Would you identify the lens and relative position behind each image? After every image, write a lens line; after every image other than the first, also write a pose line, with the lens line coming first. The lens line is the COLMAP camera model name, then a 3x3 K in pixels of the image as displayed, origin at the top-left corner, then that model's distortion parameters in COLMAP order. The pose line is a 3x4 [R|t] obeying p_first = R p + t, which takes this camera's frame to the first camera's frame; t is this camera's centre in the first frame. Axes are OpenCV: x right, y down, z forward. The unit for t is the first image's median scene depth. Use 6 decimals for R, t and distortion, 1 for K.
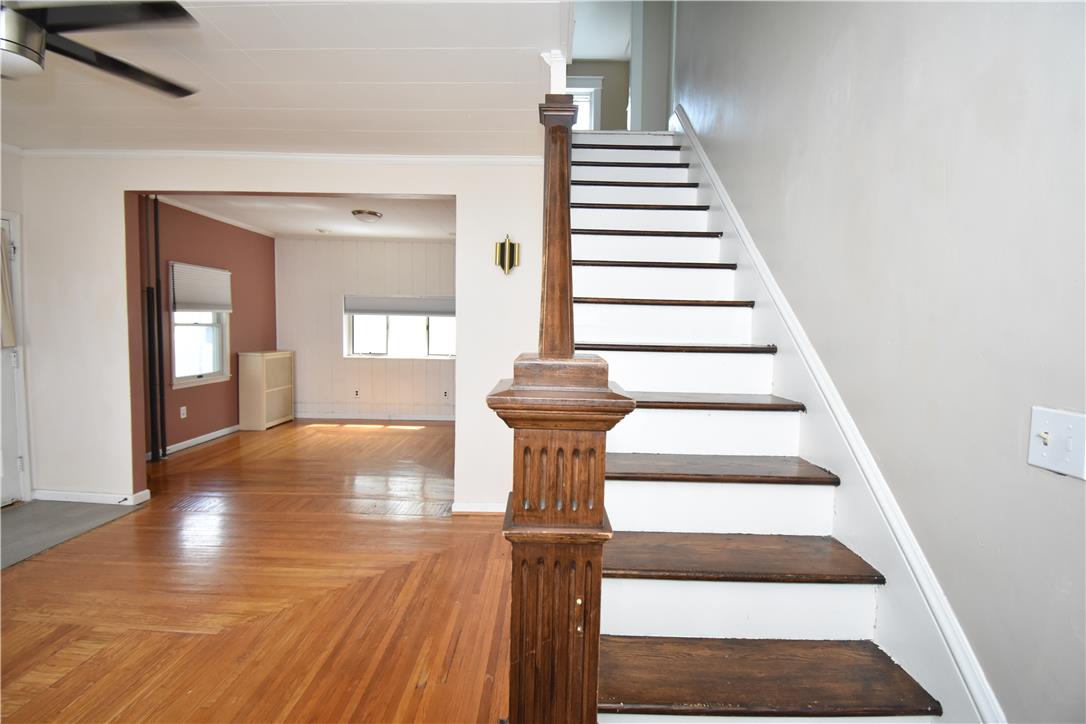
lens RADIAL K [[478.4, 0, 542.3], [0, 478.4, 361.2], [0, 0, 1]] dist [0.014725, -0.021040]
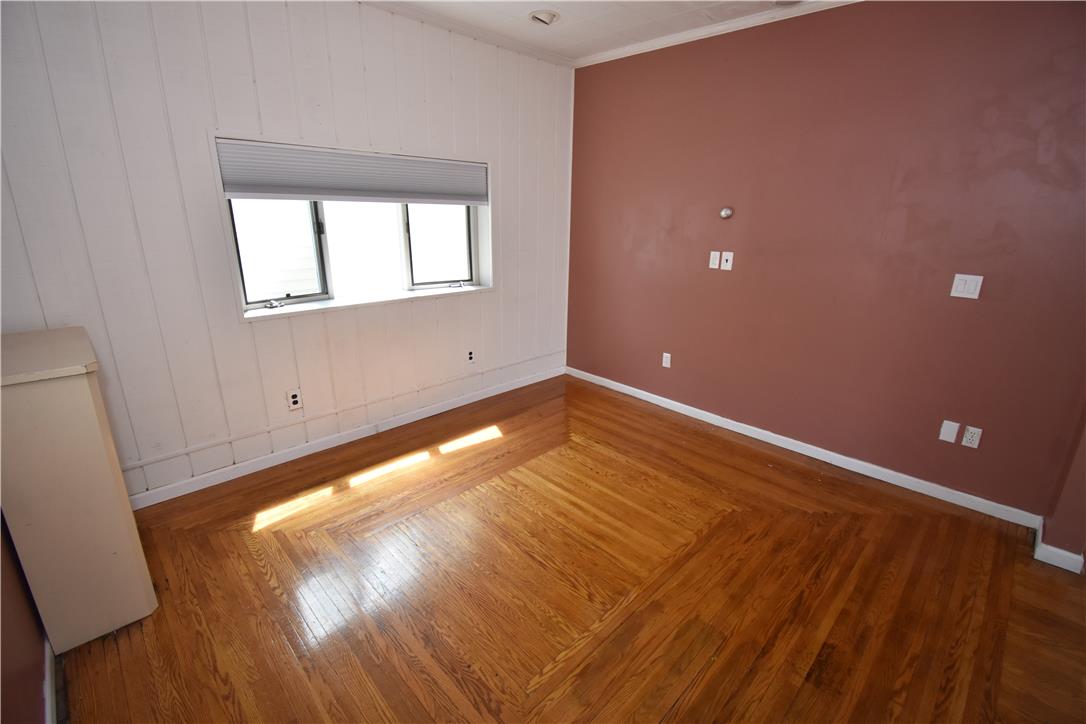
lens RADIAL K [[478.4, 0, 546.4], [0, 478.4, 358.6], [0, 0, 1]] dist [0.014725, -0.021040]
pose [[0.700339, -0.215273, 0.680575, -0.604494], [0.047251, 0.965330, 0.256721, -0.074369], [-0.712244, -0.147634, 0.686230, 0.680140]]
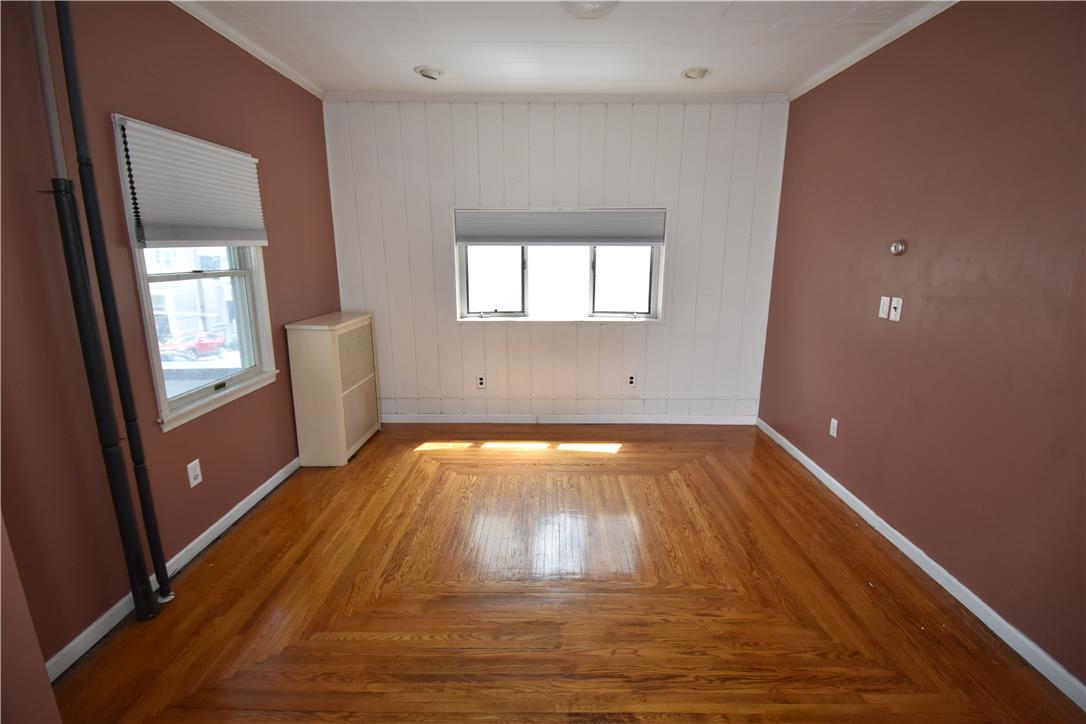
lens RADIAL K [[478.4, 0, 544.8], [0, 478.4, 360.0], [0, 0, 1]] dist [0.014725, -0.021040]
pose [[0.999872, -0.015982, -0.000673, -0.368864], [0.015905, 0.988802, 0.148381, -0.054755], [-0.001706, -0.148373, 0.988930, 0.503721]]
